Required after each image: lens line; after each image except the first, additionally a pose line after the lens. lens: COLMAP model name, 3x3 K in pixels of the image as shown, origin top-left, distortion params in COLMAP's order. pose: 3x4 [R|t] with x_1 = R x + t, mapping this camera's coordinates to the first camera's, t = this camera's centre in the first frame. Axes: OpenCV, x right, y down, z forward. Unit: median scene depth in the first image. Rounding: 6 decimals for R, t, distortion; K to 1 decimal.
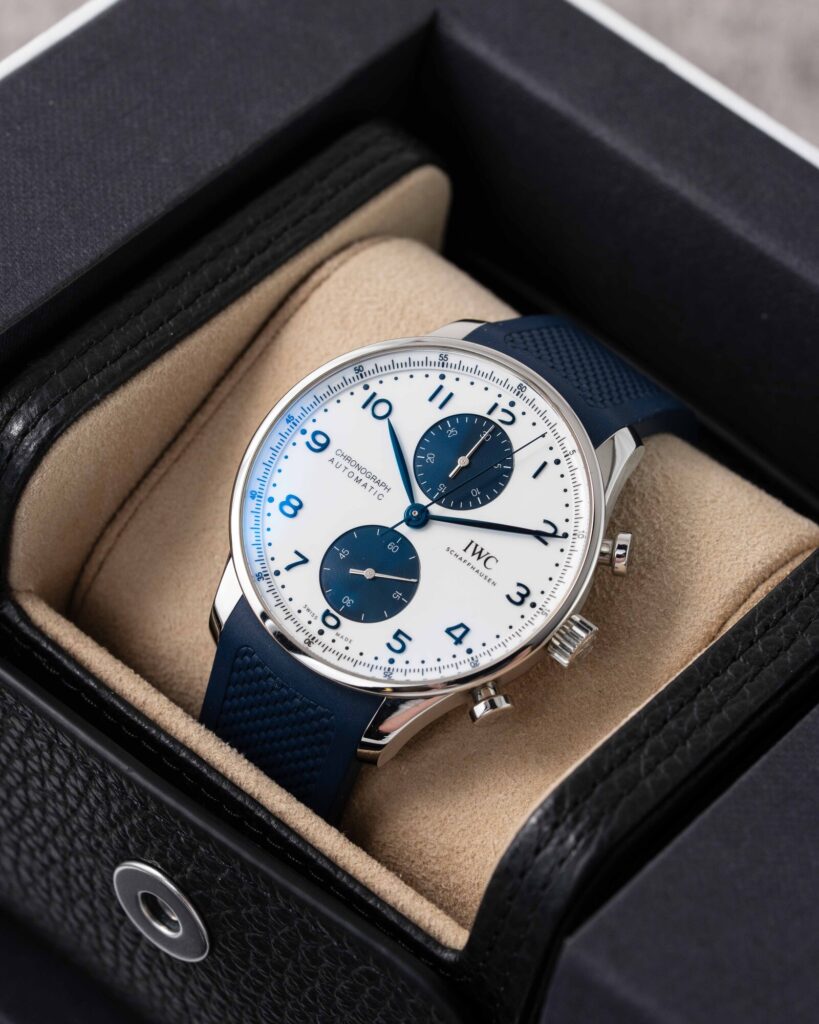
lens RADIAL K [[4465.5, 0, 463.0], [0, 4465.5, 574.9], [0, 0, 1]] dist [0.094517, 0.000000]
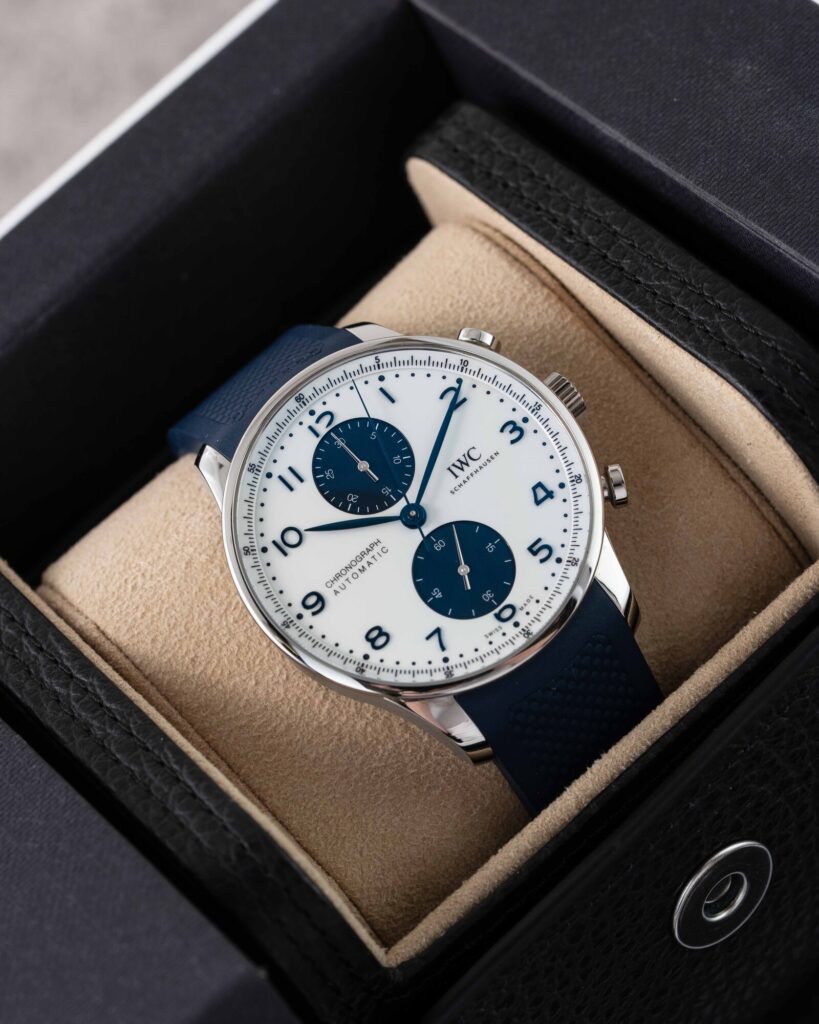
lens RADIAL K [[4465.5, 0, 412.0], [0, 4465.5, 508.9], [0, 0, 1]] dist [0.094517, 0.000000]
pose [[0.142111, -0.886808, 0.439746, -0.442213], [0.945455, 0.253162, 0.204996, -0.215728], [-0.293119, 0.386628, 0.874414, 0.131867]]
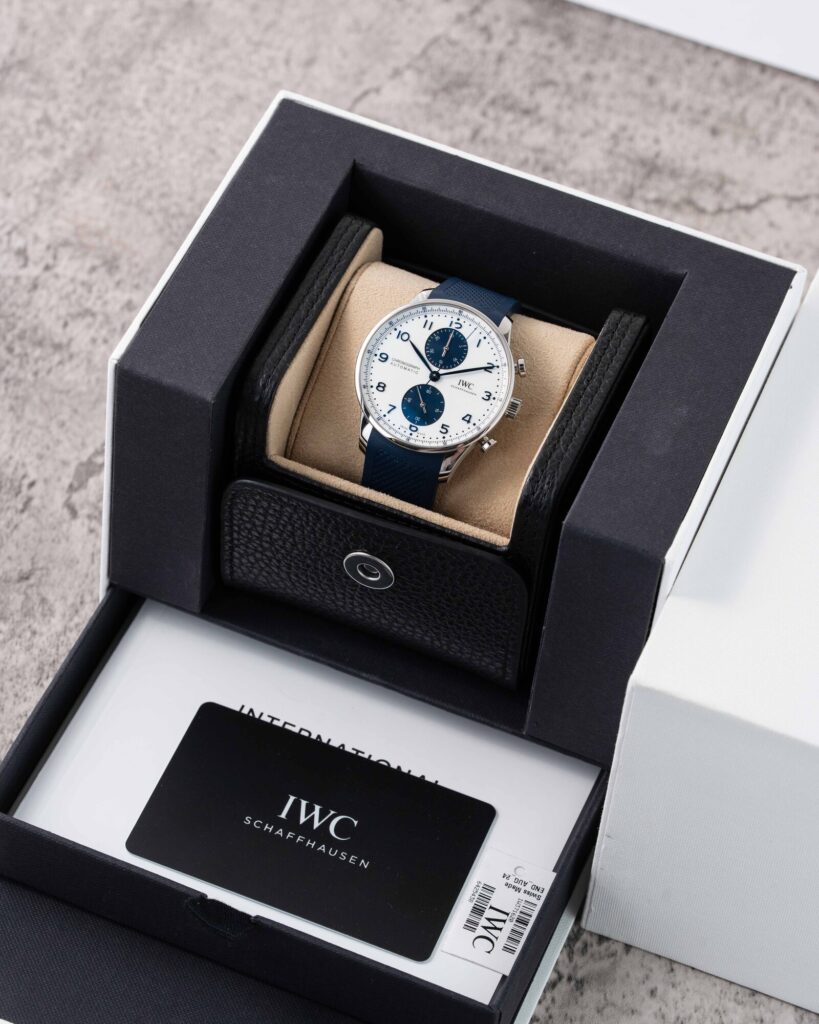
lens RADIAL K [[4465.5, 0, 407.7], [0, 4465.5, 510.1], [0, 0, 1]] dist [0.094517, 0.000000]
pose [[0.951512, -0.276314, 0.135185, -0.360720], [0.273024, 0.961060, 0.042674, -0.049519], [-0.141712, -0.003696, 0.989901, -1.328744]]
